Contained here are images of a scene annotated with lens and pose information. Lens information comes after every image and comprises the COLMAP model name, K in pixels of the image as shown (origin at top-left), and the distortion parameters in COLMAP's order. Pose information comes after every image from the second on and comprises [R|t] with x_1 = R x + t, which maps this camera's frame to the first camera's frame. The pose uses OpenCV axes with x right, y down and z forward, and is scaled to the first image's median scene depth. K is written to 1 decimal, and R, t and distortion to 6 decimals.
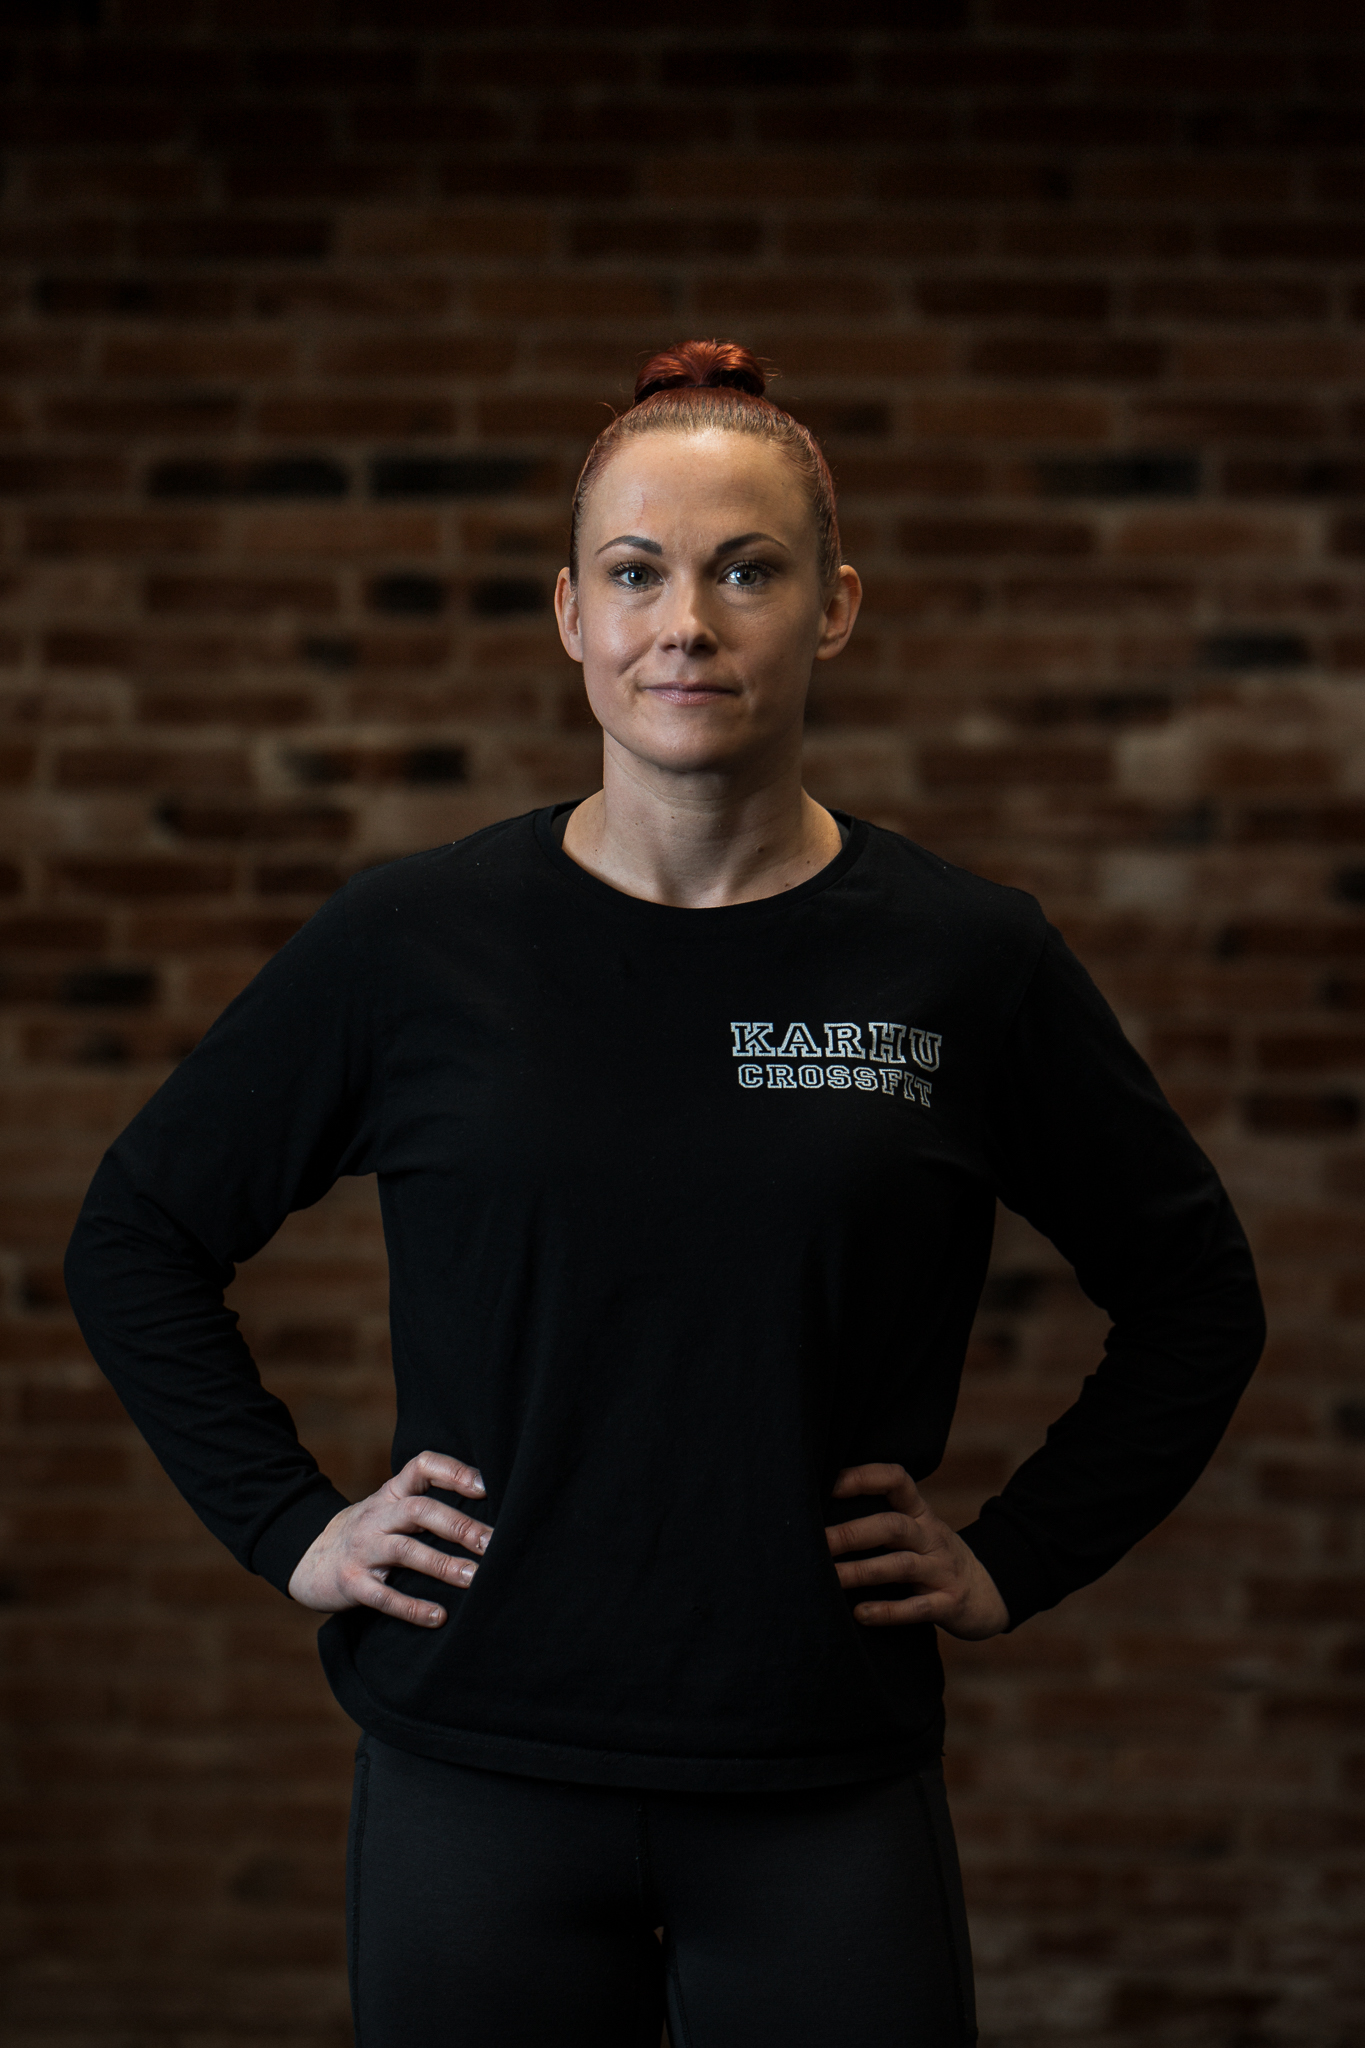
lens RADIAL K [[5072.1, 0, 648.6], [0, 5072.1, 1065.8], [0, 0, 1]] dist [0.197540, 0.000000]
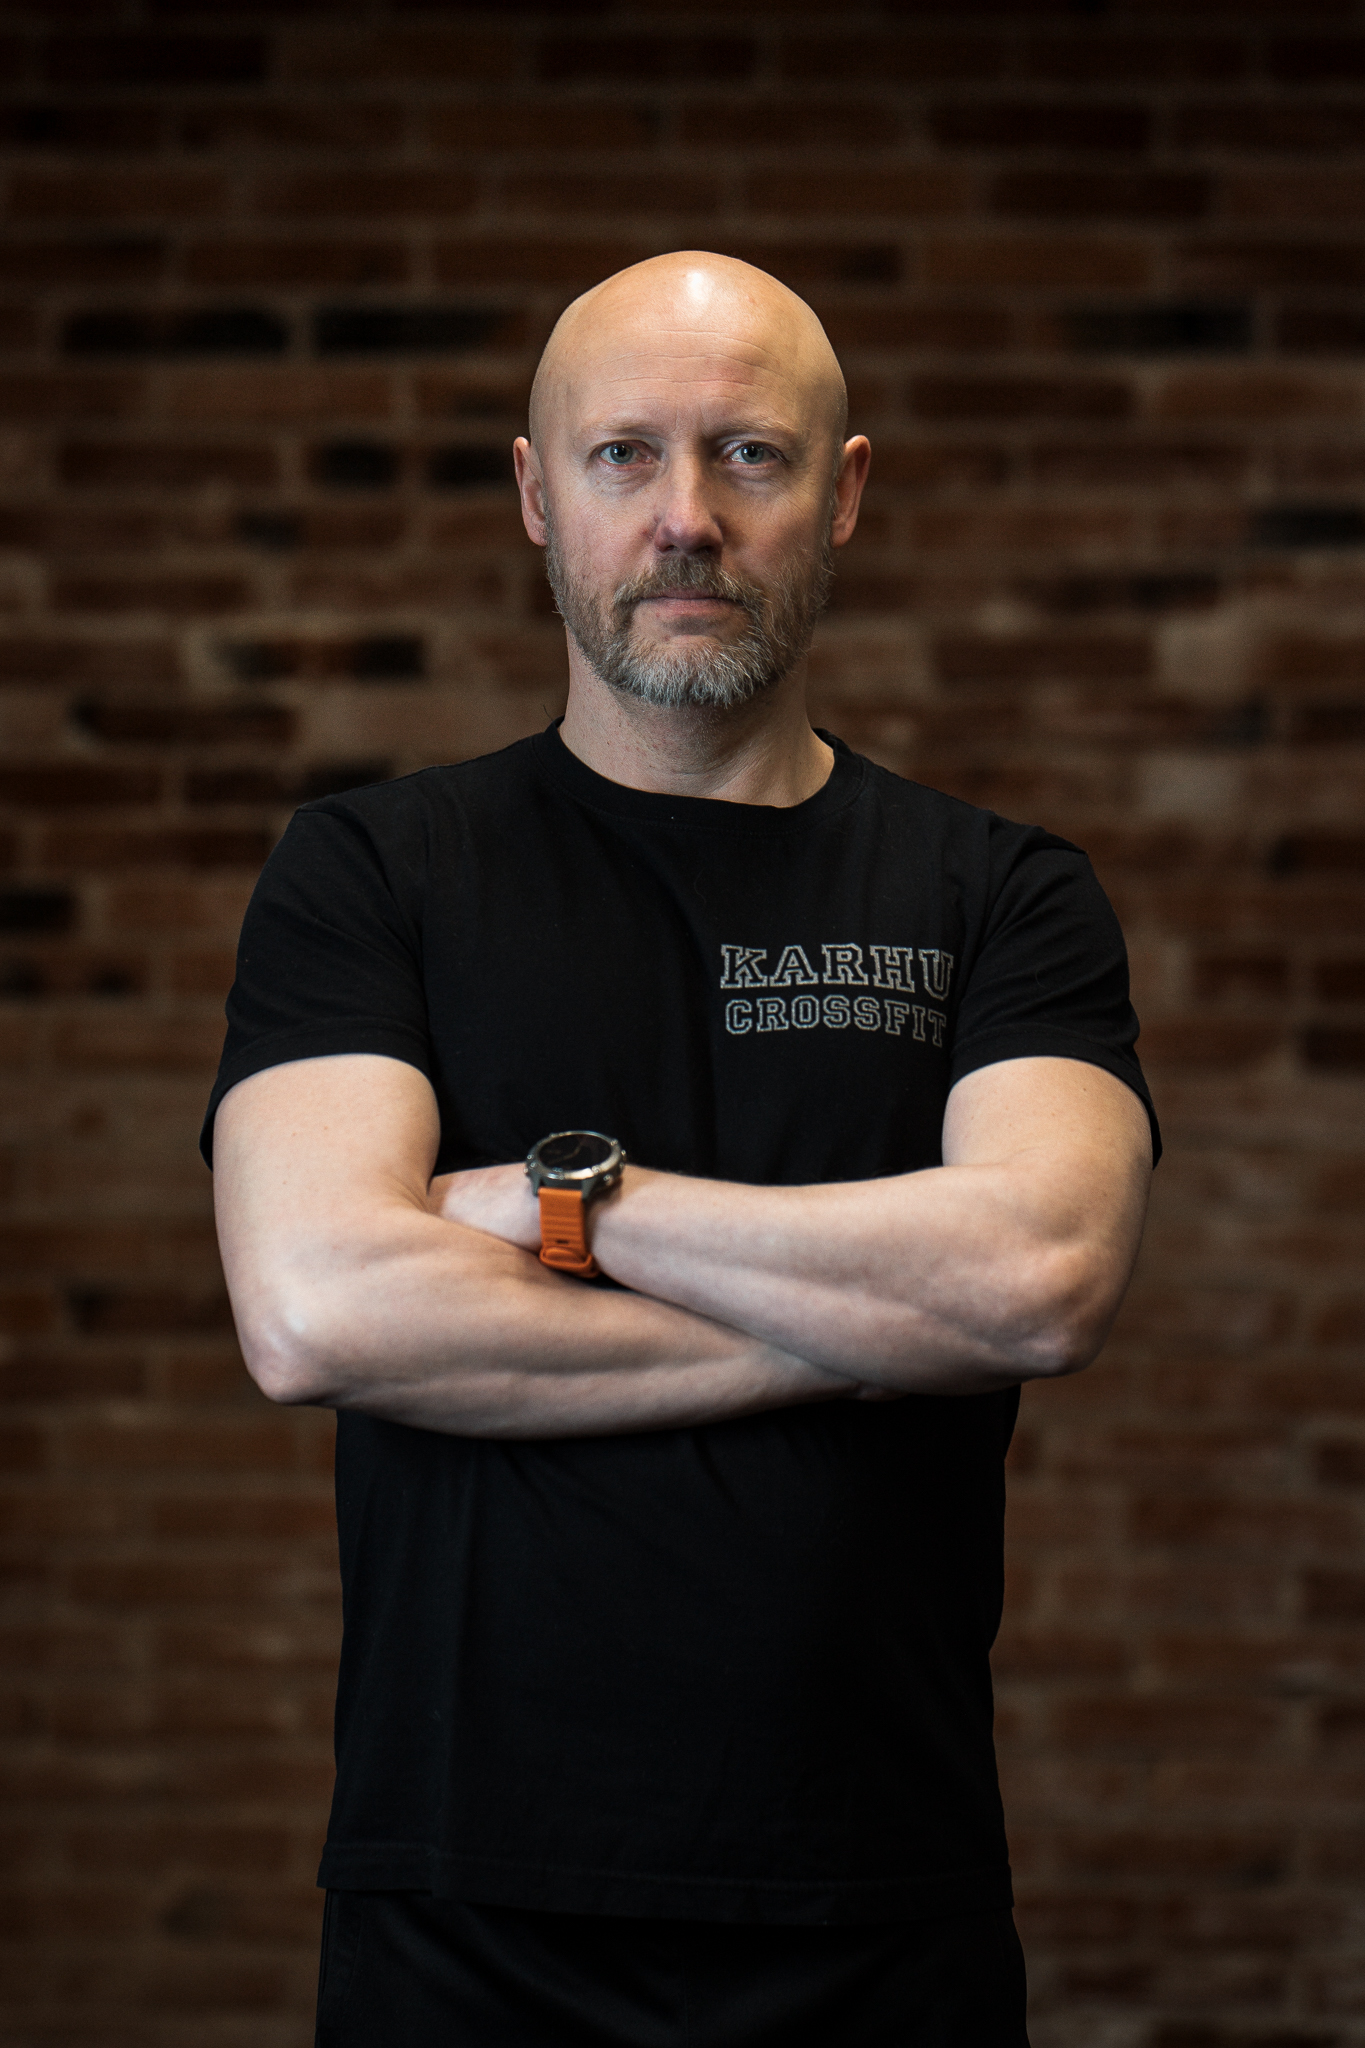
lens RADIAL K [[5072.1, 0, 645.8], [0, 5072.1, 1060.6], [0, 0, 1]] dist [0.197540, 0.000000]
pose [[0.999992, -0.001844, 0.003658, -0.000371], [0.001779, 0.999841, 0.017747, -0.004590], [-0.003690, -0.017740, 0.999836, 0.112472]]
